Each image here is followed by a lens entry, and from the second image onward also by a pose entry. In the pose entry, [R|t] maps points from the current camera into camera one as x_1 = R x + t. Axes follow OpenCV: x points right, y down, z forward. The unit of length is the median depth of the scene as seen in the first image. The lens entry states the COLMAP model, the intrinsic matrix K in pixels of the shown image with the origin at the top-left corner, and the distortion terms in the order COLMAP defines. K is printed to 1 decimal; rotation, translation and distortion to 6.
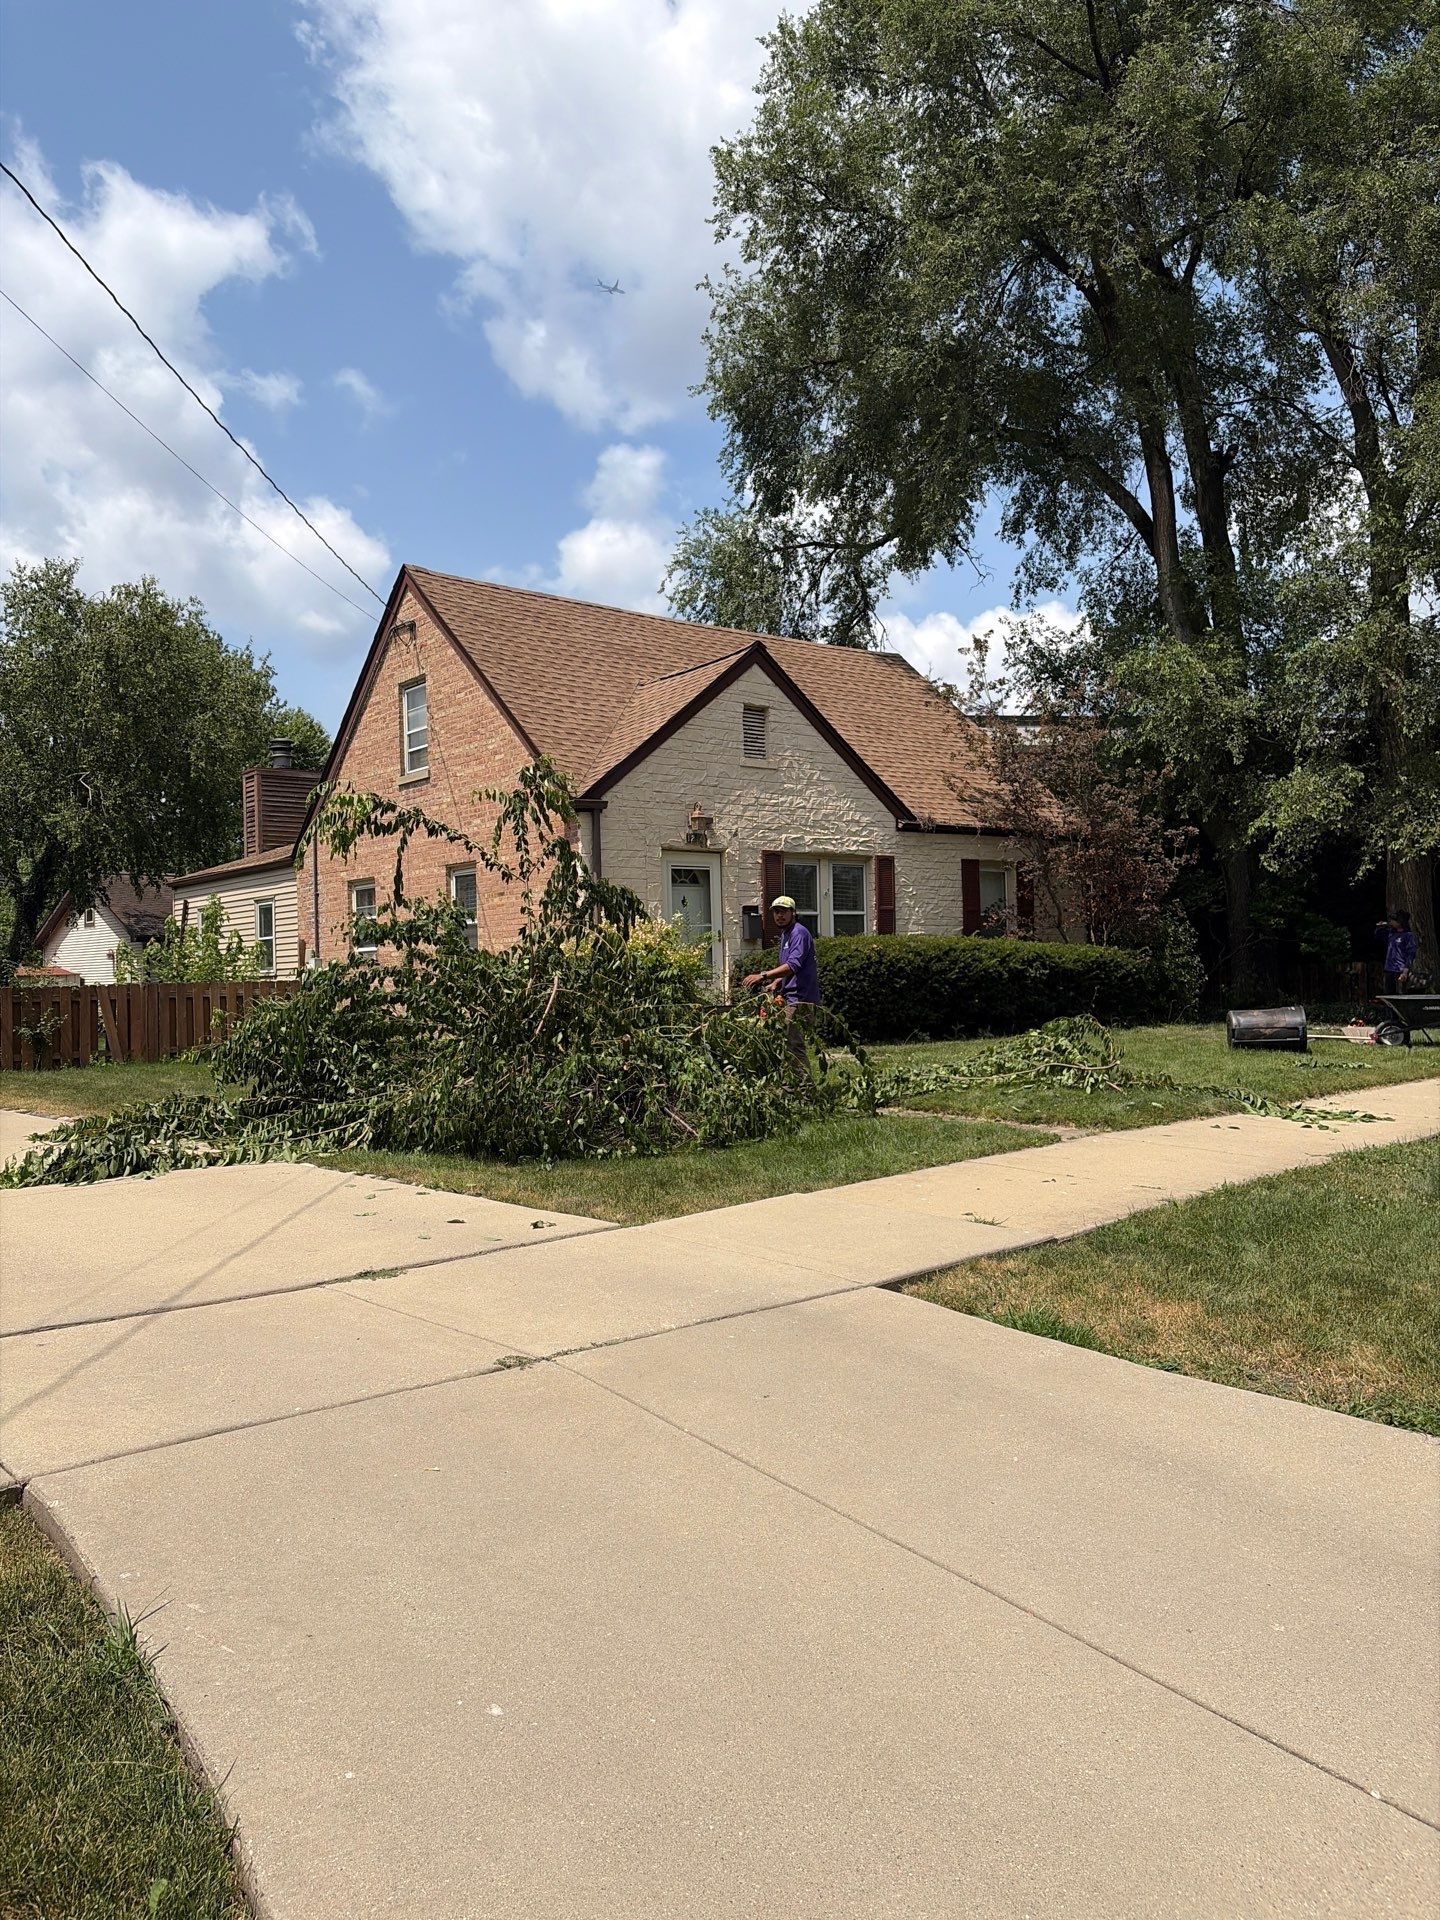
lens RADIAL K [[1470.8, 0, 745.0], [0, 1470.8, 955.3], [0, 0, 1]] dist [0.116835, -0.194371]
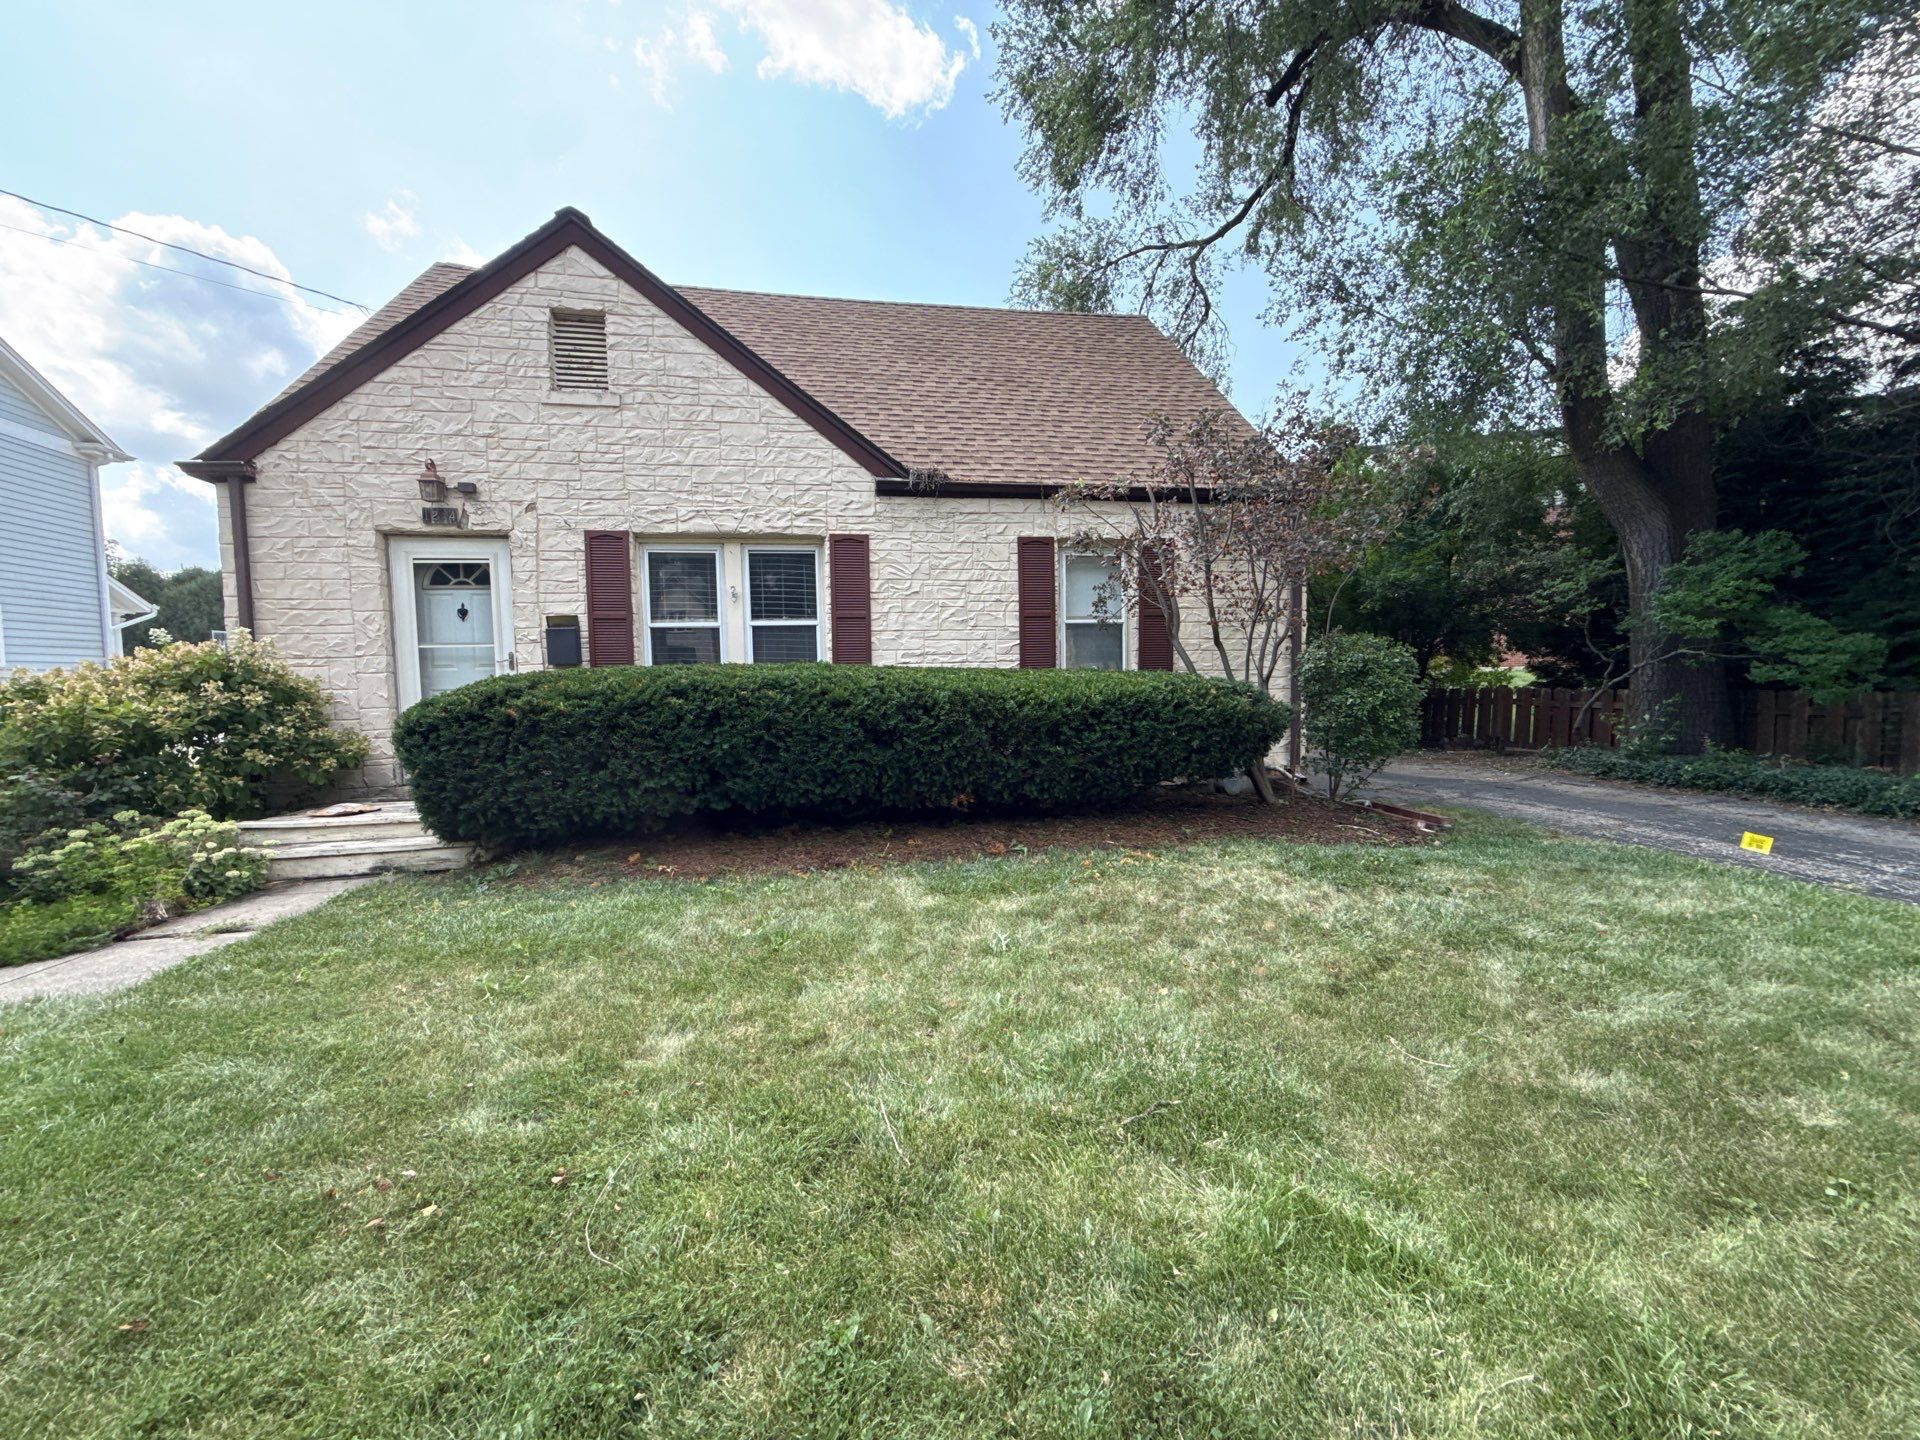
lens RADIAL K [[769.2, 0, 968.0], [0, 769.2, 712.4], [0, 0, 1]] dist [0.003019, -0.000352]
pose [[0.869618, 0.034112, -0.492546, 0.286776], [0.003845, 0.997112, 0.075844, -0.013027], [0.493710, -0.067849, 0.866976, 0.663007]]
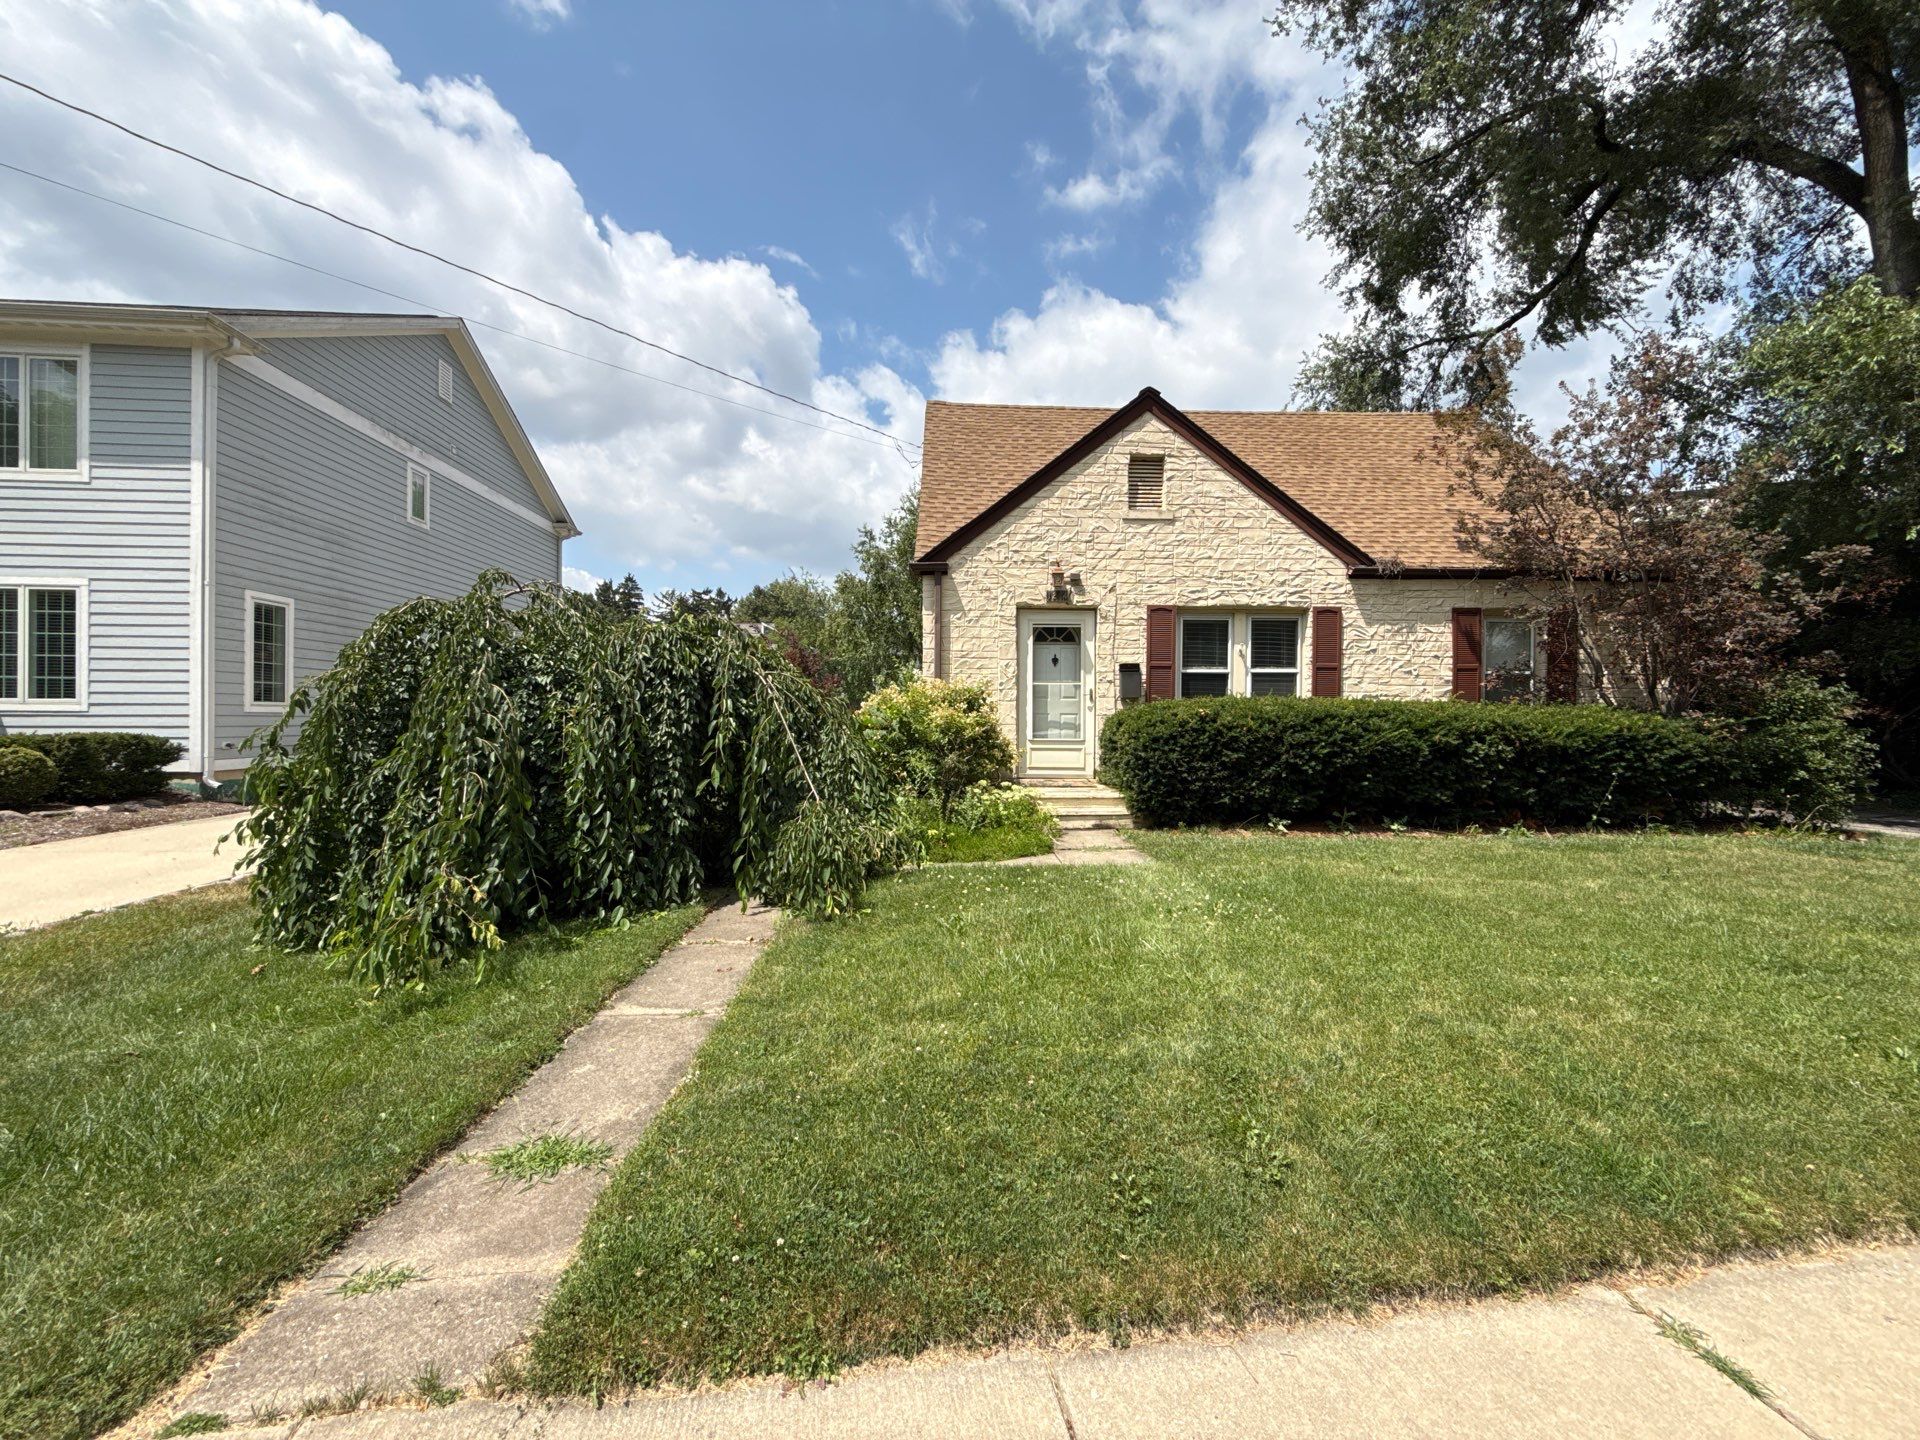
lens RADIAL K [[777.9, 0, 960.0], [0, 777.9, 720.0], [0, 0, 1]] dist [0.000103, -0.000447]
pose [[0.782476, 0.033514, -0.621778, 0.198642], [-0.016353, 0.999312, 0.033284, -0.010114], [0.622466, -0.015877, 0.782486, 0.449873]]
